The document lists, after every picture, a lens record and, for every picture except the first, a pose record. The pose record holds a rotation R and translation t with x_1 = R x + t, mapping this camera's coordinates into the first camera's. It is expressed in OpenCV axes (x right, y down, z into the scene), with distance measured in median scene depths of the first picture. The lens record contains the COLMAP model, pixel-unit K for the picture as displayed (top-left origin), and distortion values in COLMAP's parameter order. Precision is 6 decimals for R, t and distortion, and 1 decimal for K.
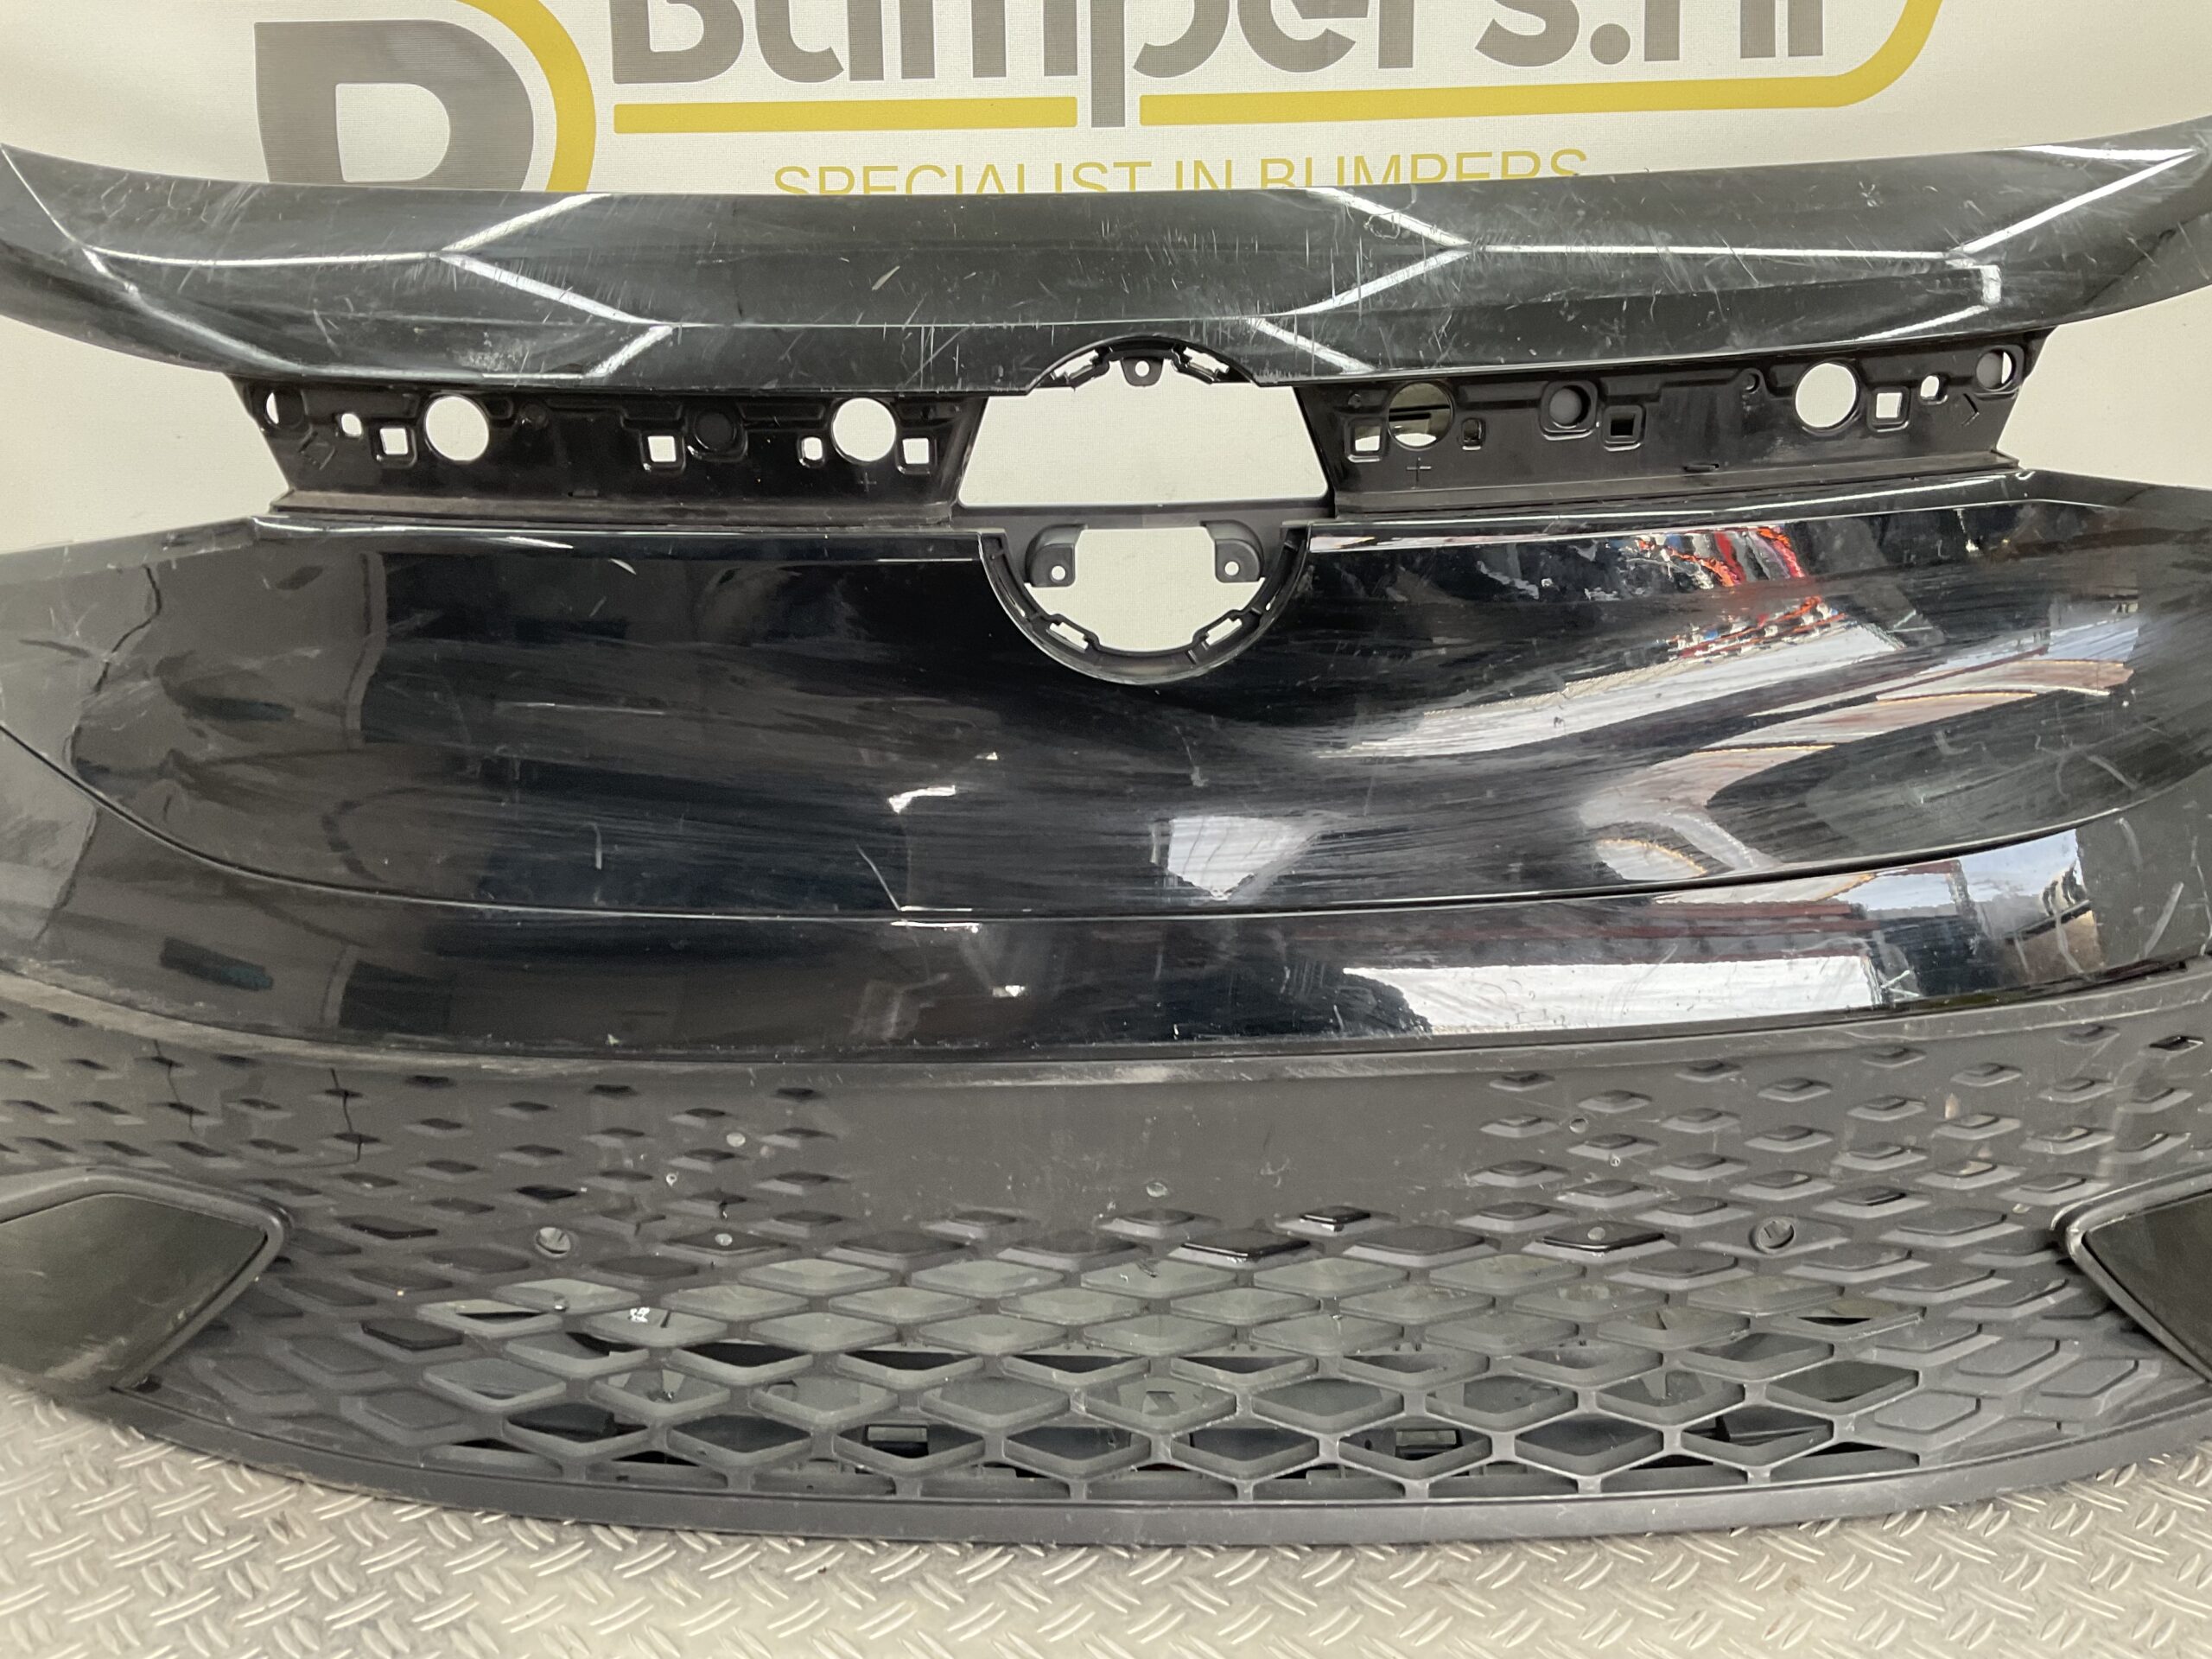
lens RADIAL K [[1814.7, 0, 1106.0], [0, 1814.7, 829.5], [0, 0, 1]] dist [0.101349, -0.185299]
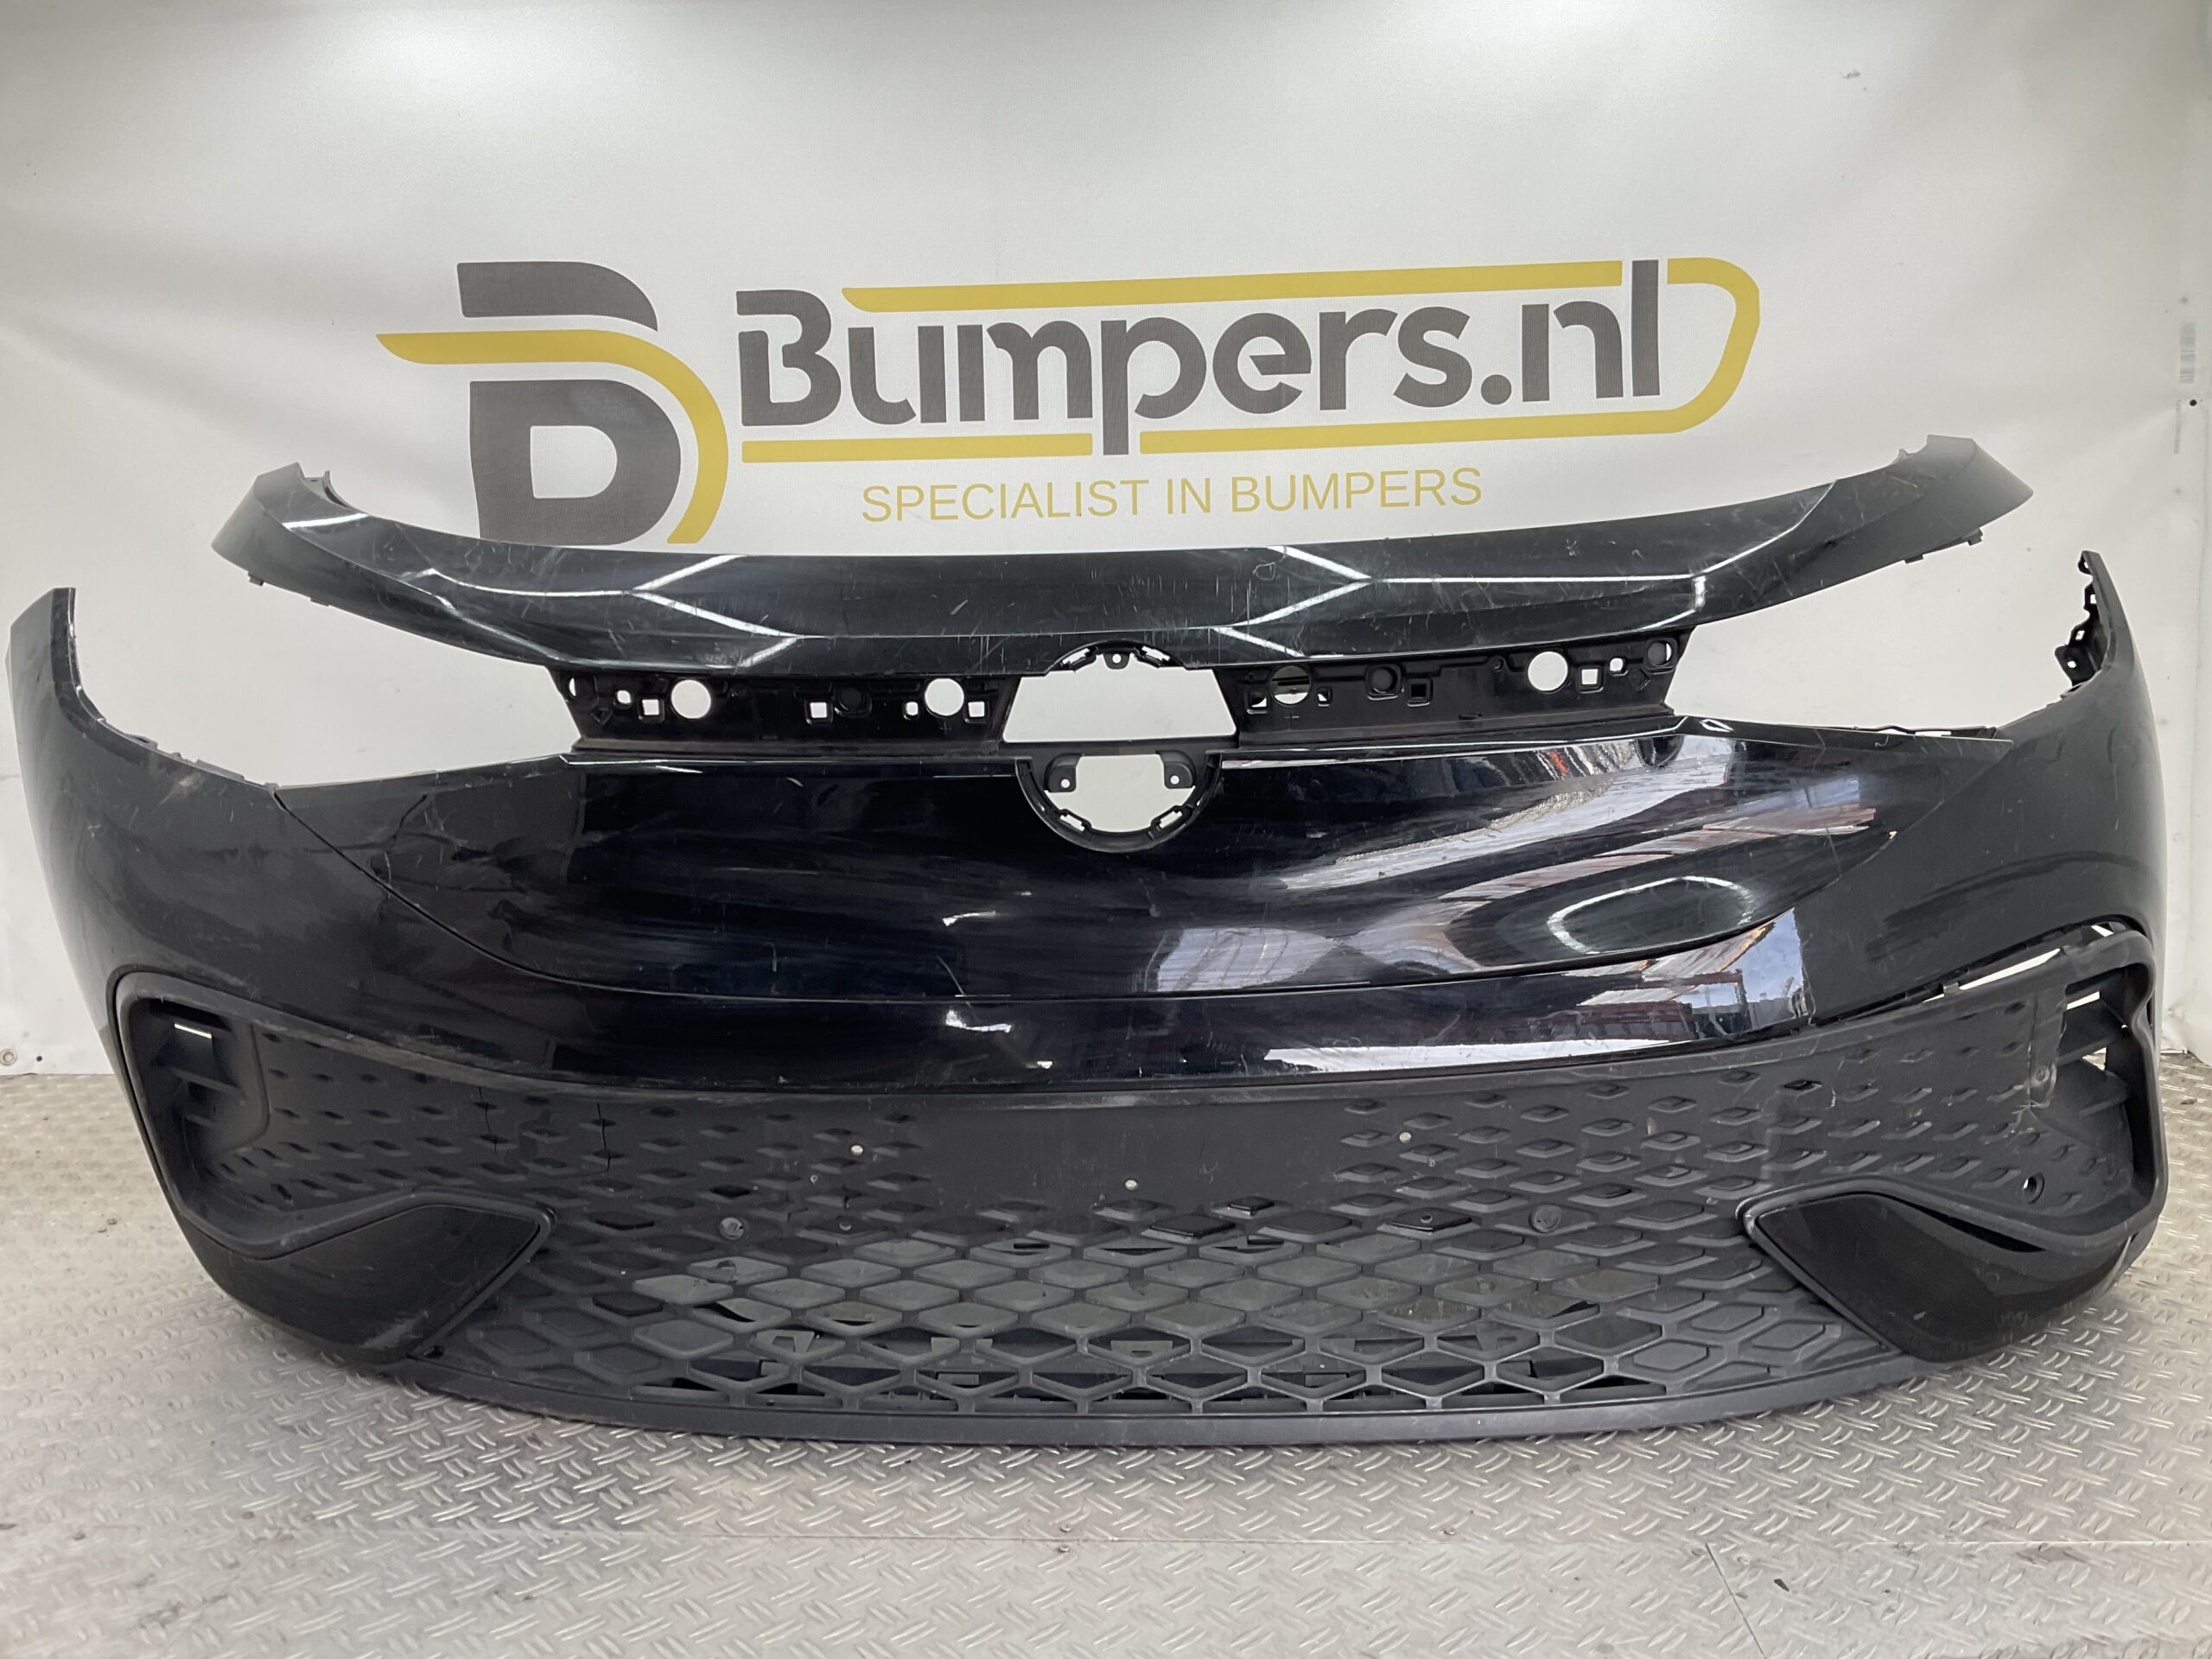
lens RADIAL K [[1814.7, 0, 1106.0], [0, 1814.7, 829.5], [0, 0, 1]] dist [0.101349, -0.185299]
pose [[0.999739, -0.007117, -0.021698, 0.041256], [0.004441, 0.992649, -0.120950, 0.086378], [0.022400, 0.120822, 0.992421, -0.540415]]
